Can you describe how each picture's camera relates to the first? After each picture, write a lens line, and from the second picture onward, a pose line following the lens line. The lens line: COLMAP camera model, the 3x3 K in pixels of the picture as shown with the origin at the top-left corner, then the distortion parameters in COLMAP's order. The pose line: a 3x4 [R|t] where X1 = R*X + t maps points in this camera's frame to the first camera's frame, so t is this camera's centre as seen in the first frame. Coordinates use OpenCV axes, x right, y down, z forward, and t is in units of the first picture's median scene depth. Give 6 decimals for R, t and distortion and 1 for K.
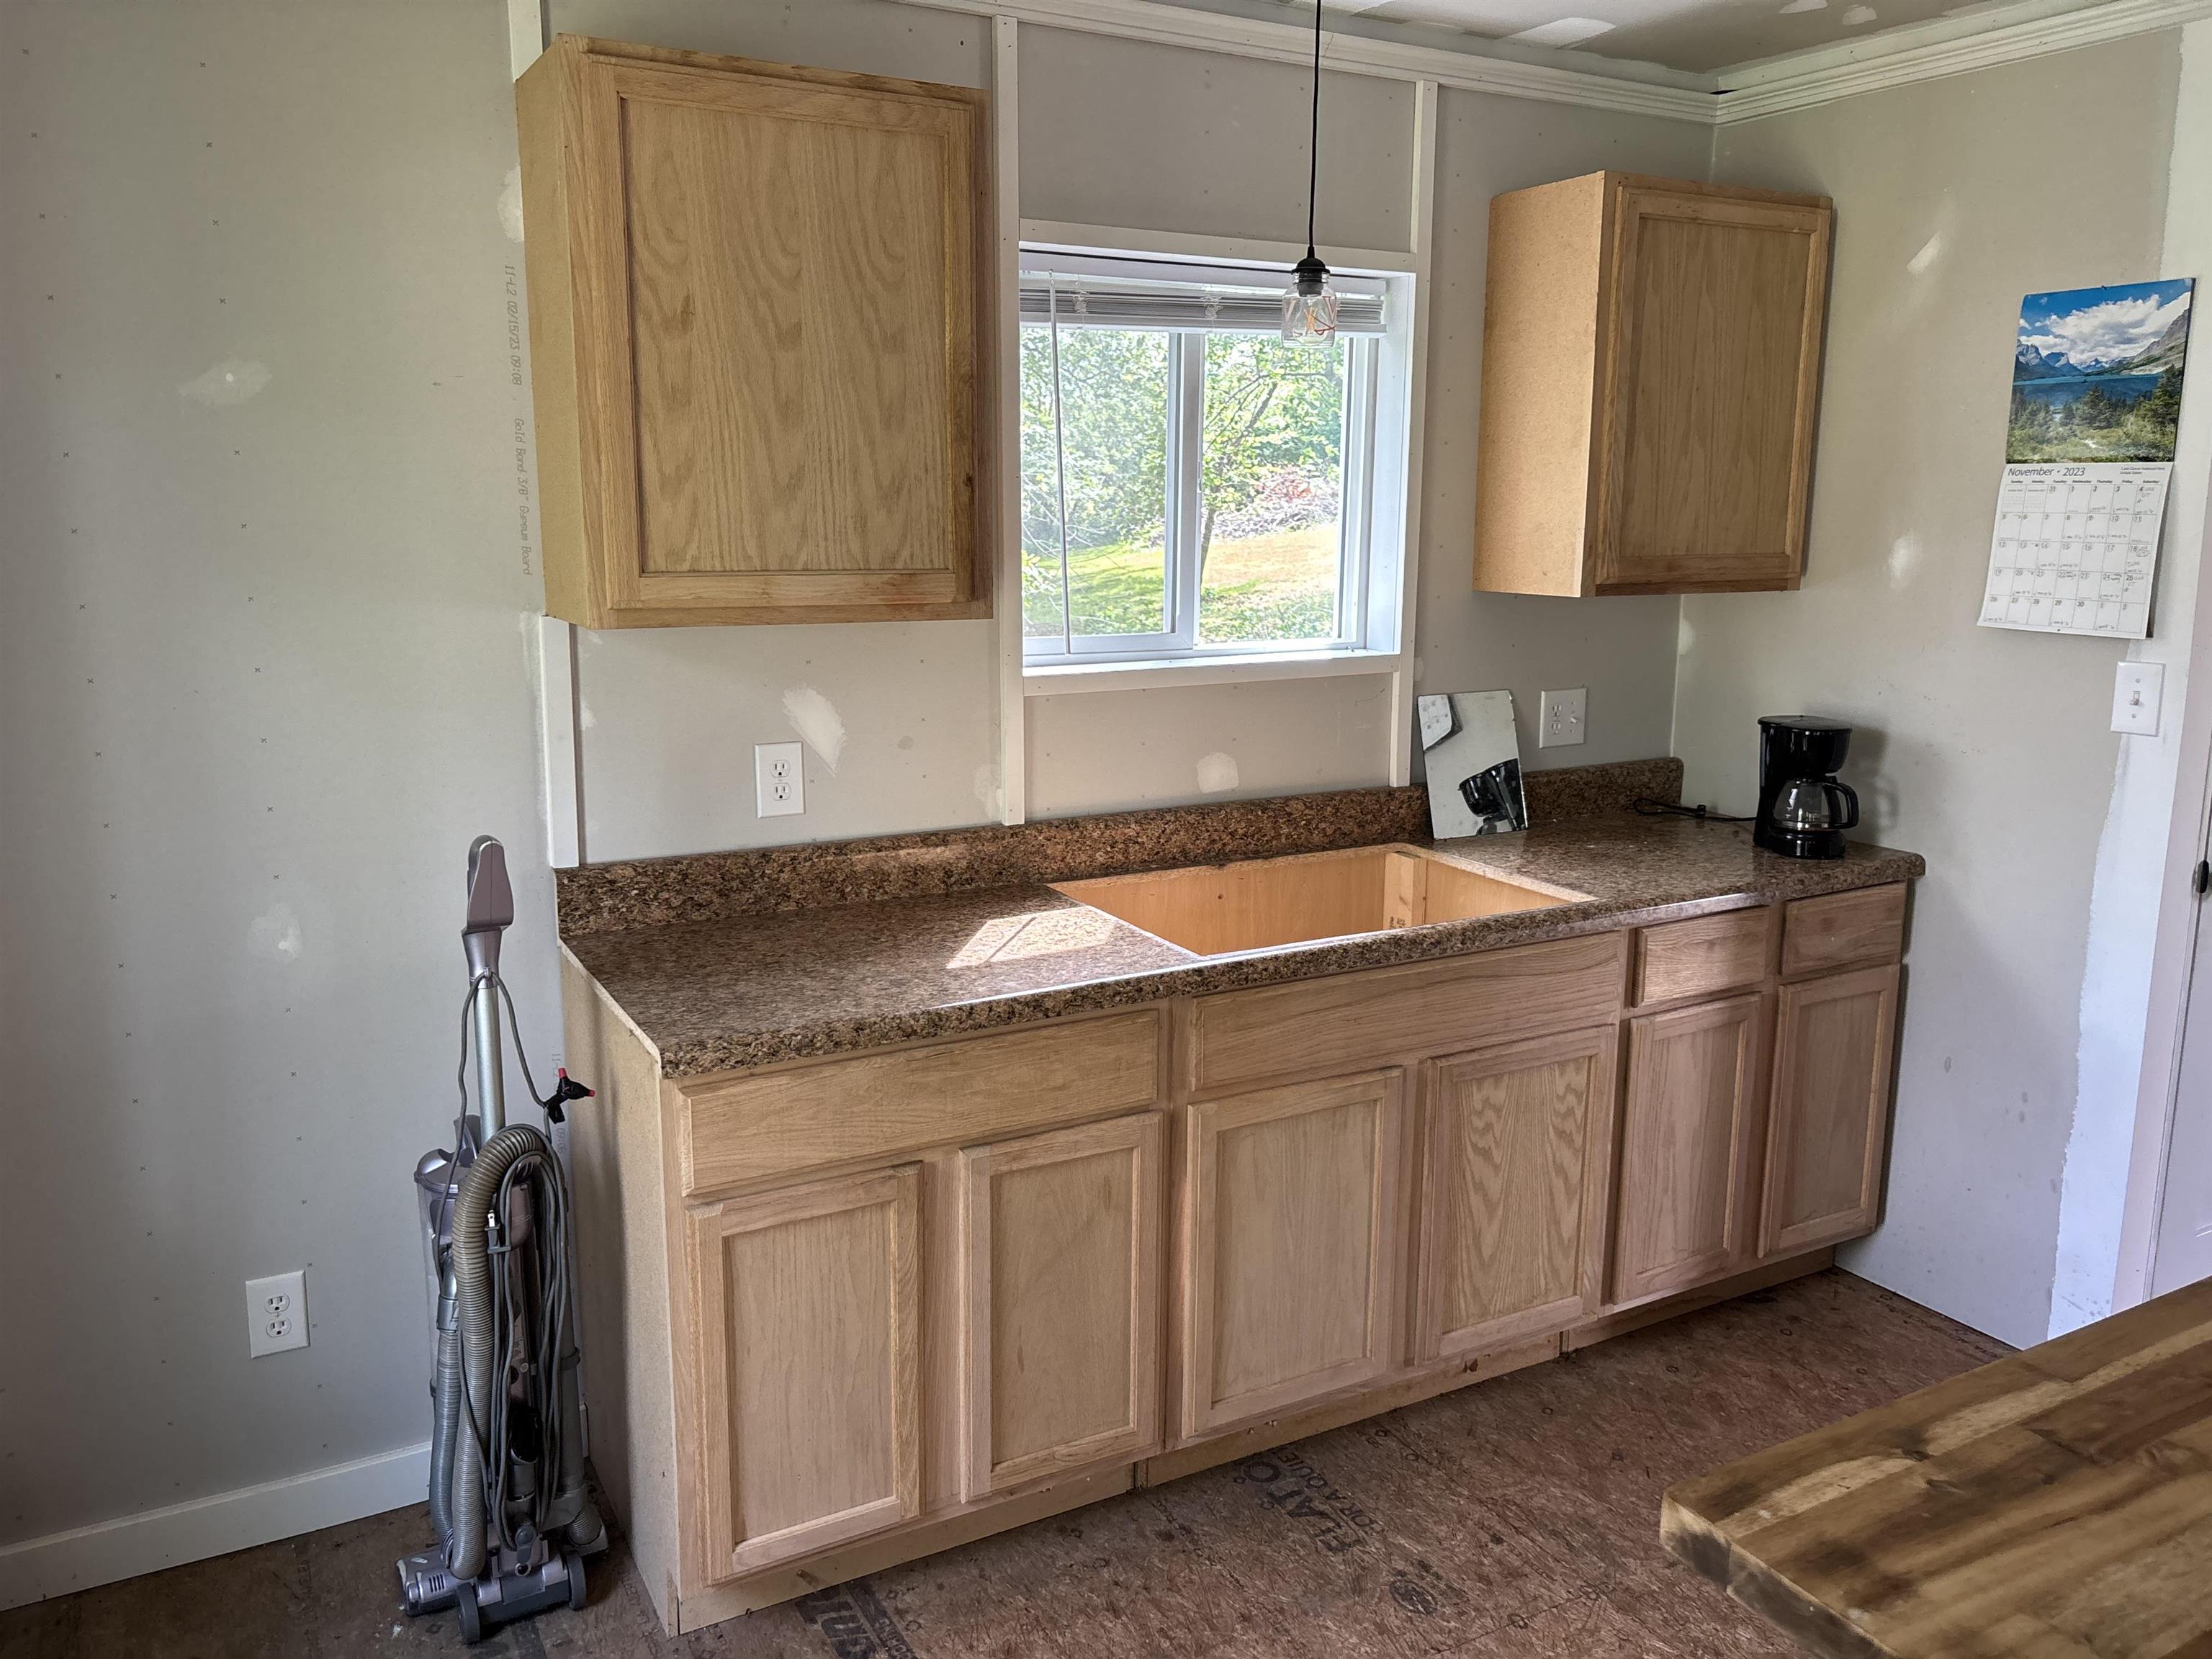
lens RADIAL K [[1676.7, 0, 1086.6], [0, 1676.7, 814.7], [0, 0, 1]] dist [0.052687, -0.067304]
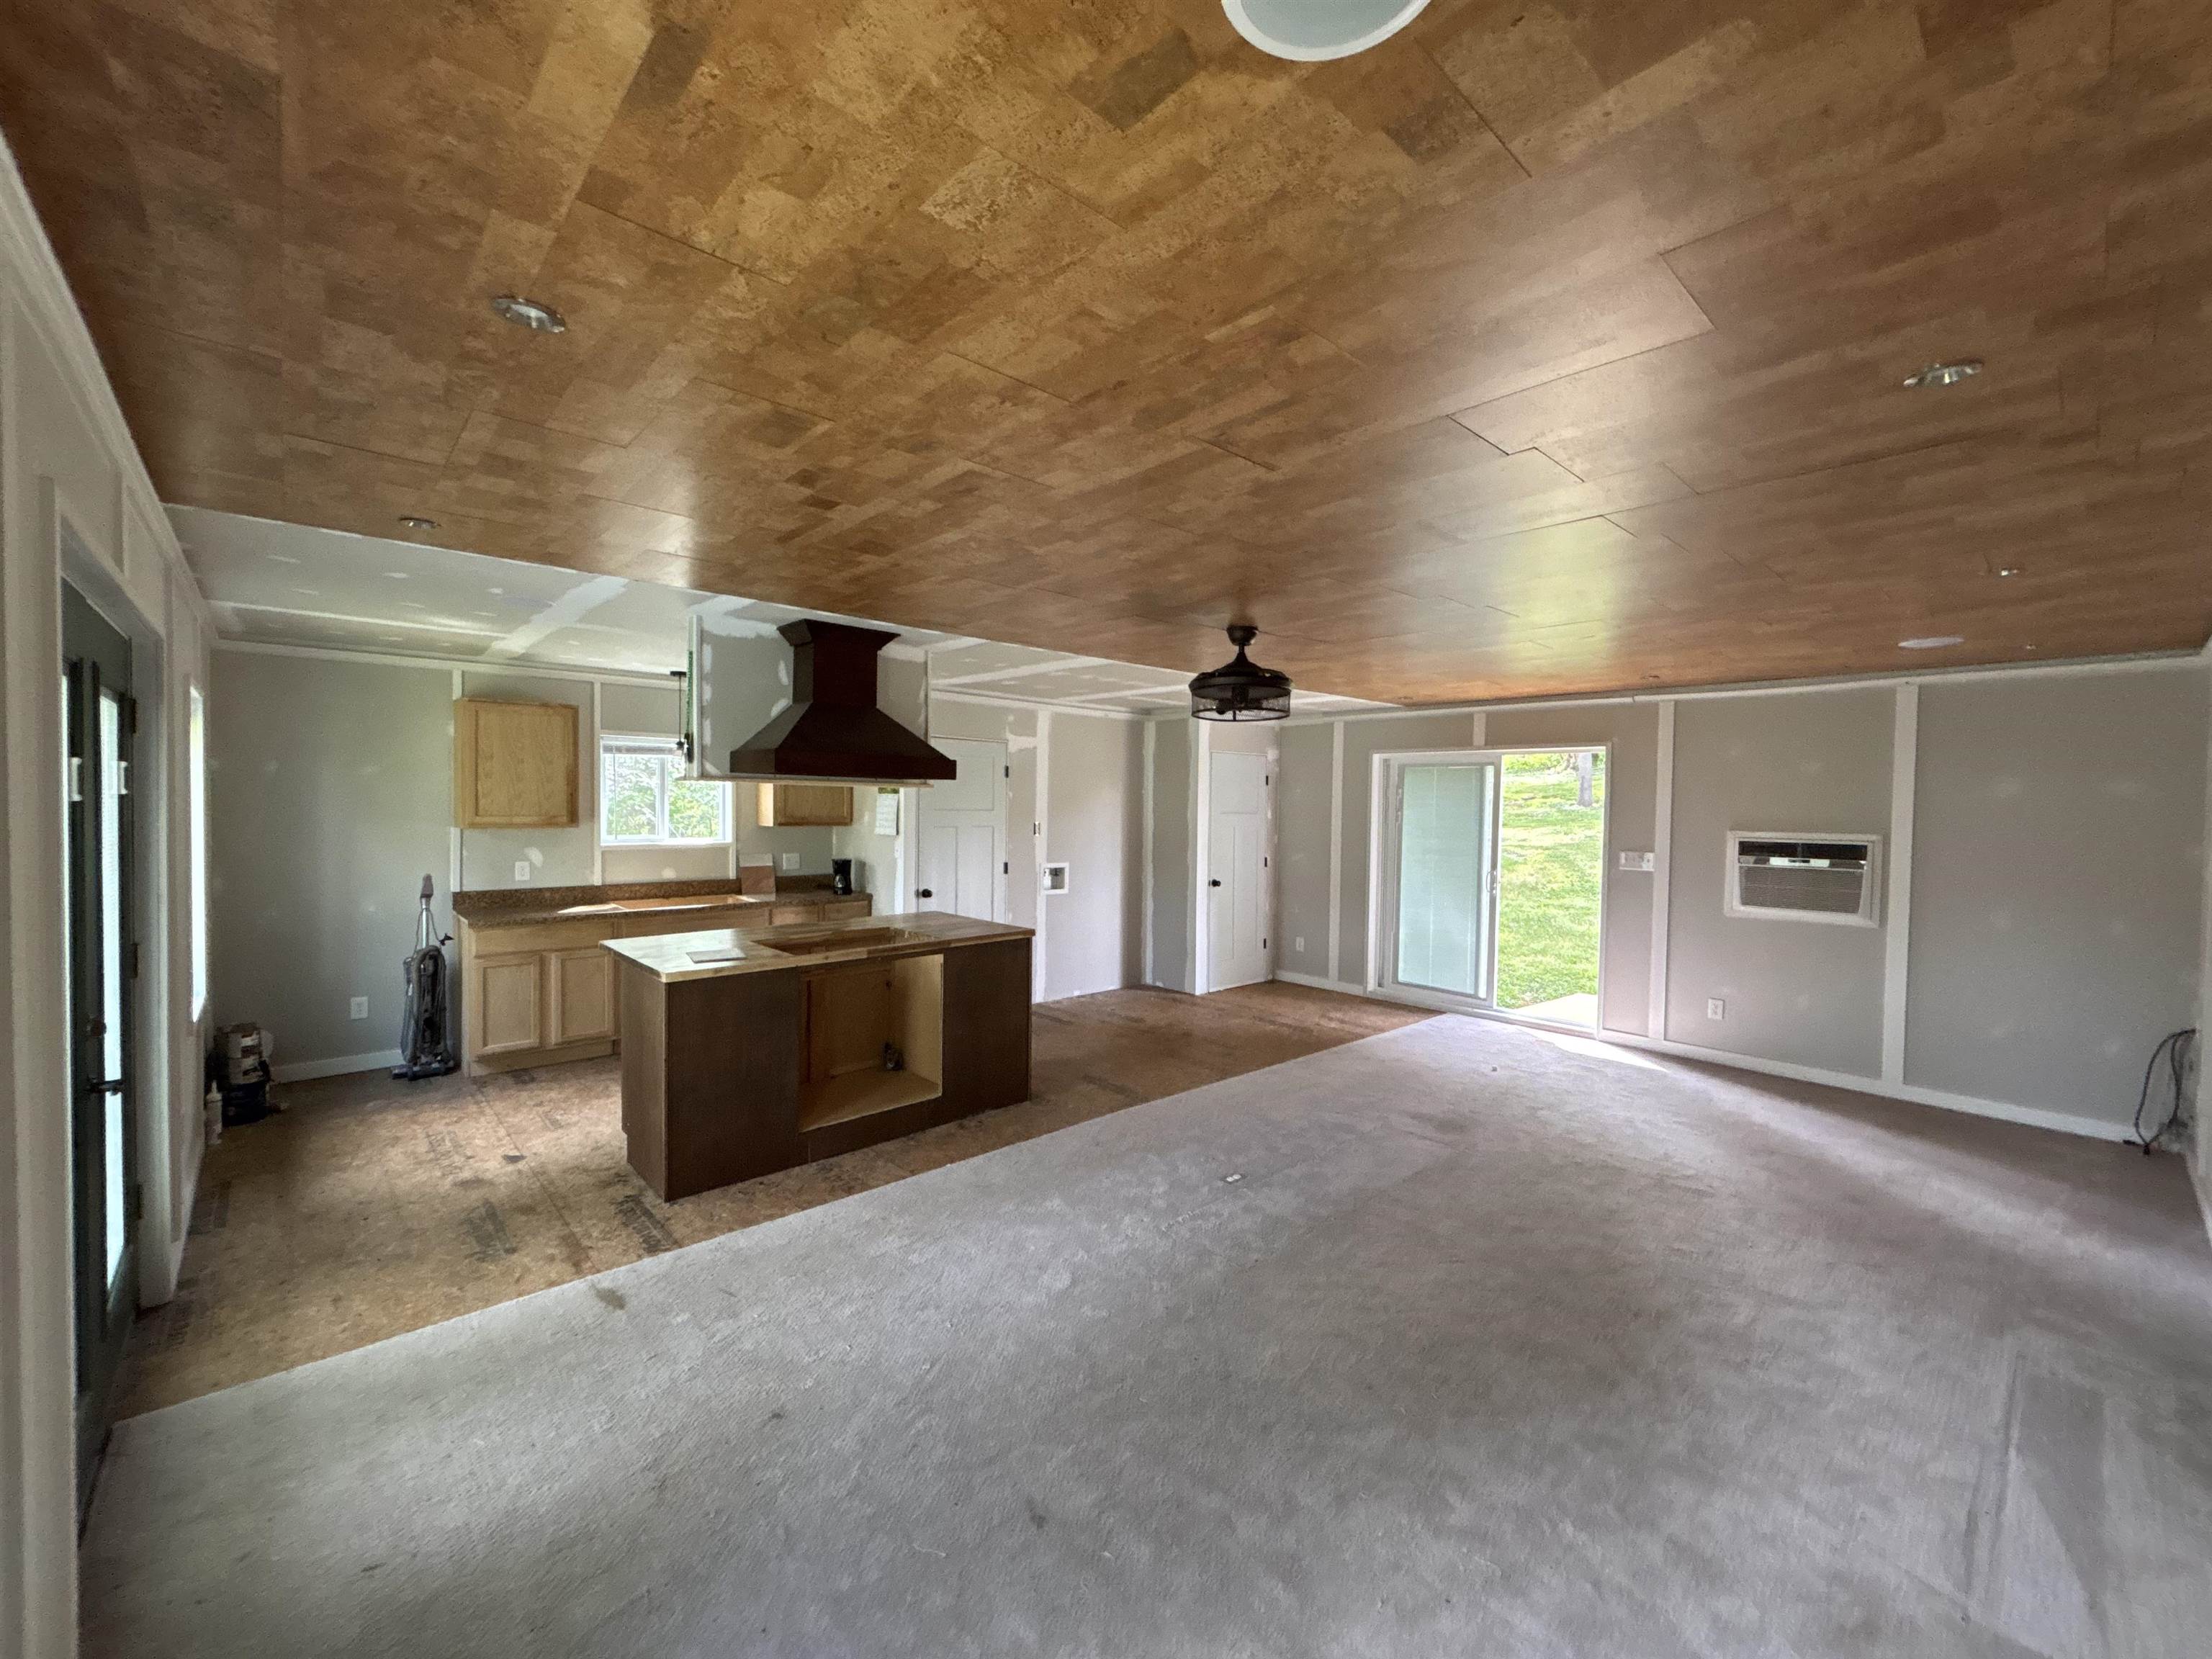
lens RADIAL K [[895.4, 0, 1100.3], [0, 895.4, 826.0], [0, 0, 1]] dist [-0.000173, 0.000624]
pose [[0.971715, 0.003074, 0.236136, 0.672635], [0.034632, 0.987250, -0.155362, 0.264739], [-0.233603, 0.159146, 0.959220, -1.402770]]
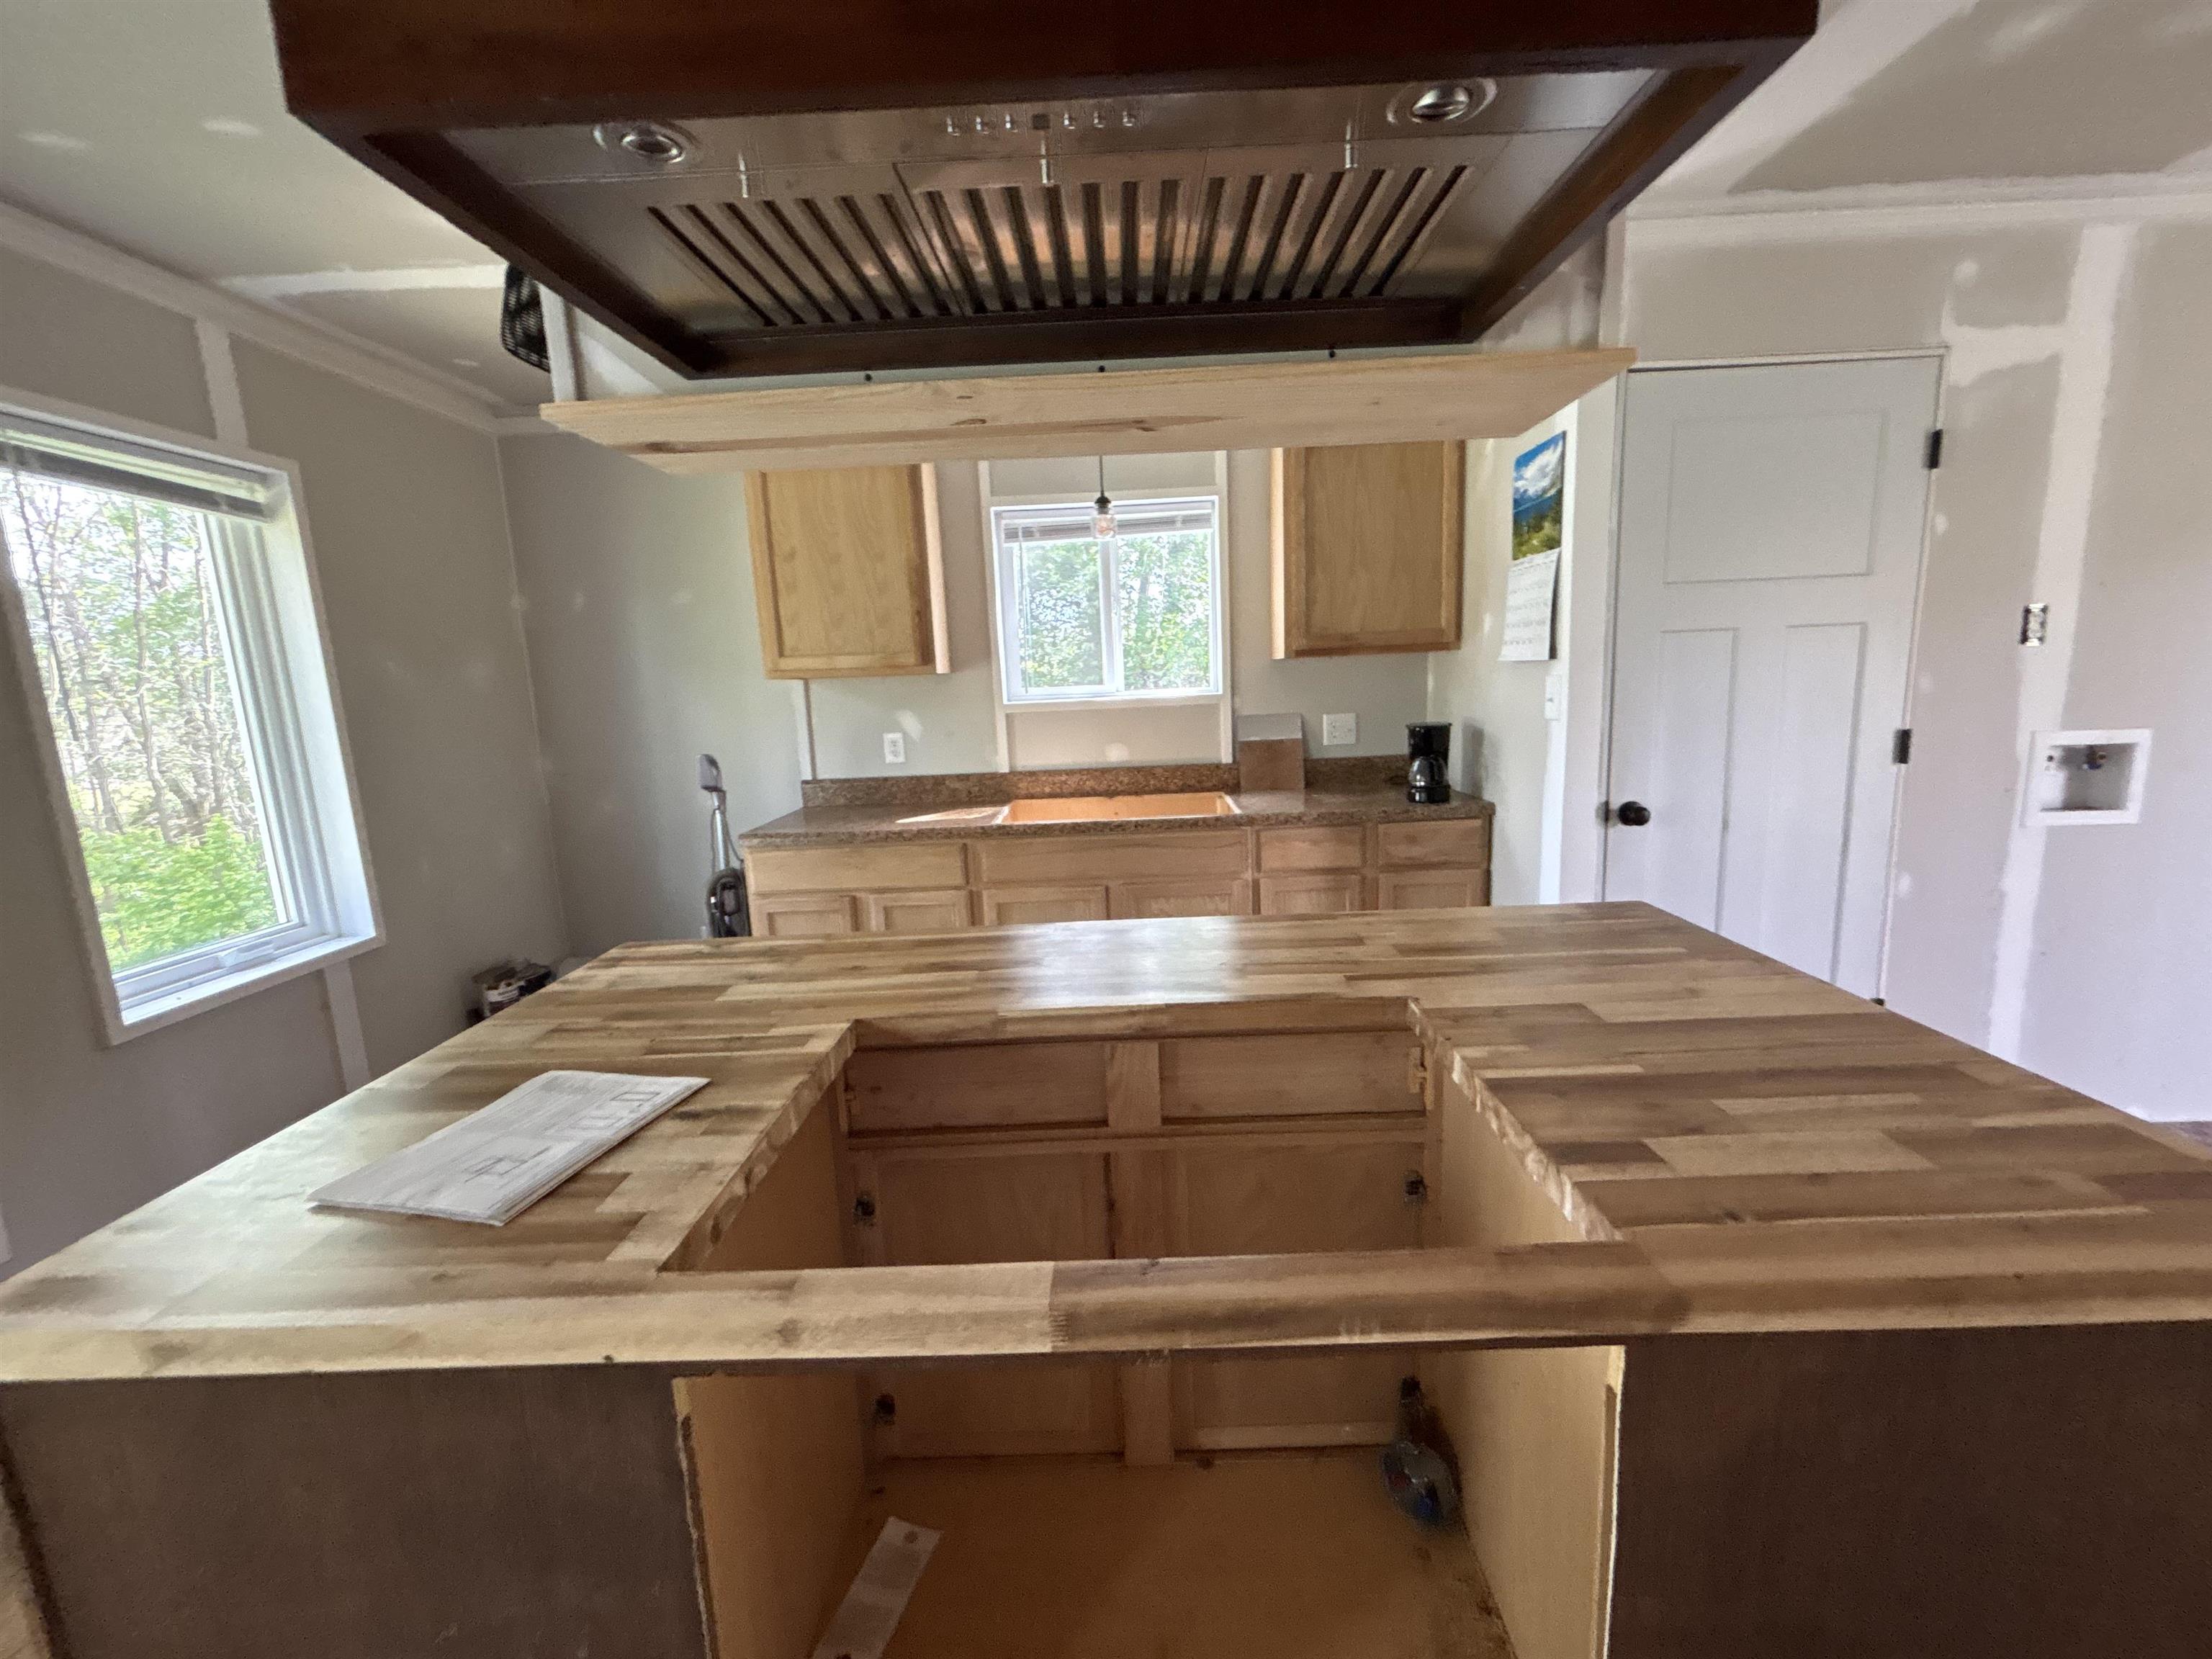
lens RADIAL K [[895.4, 0, 1102.8], [0, 895.4, 823.3], [0, 0, 1]] dist [-0.000173, 0.000624]
pose [[0.865987, 0.039742, -0.498486, 0.778561], [-0.047613, 0.998861, -0.003080, 0.083033], [0.497796, 0.026402, 0.866892, 0.064713]]
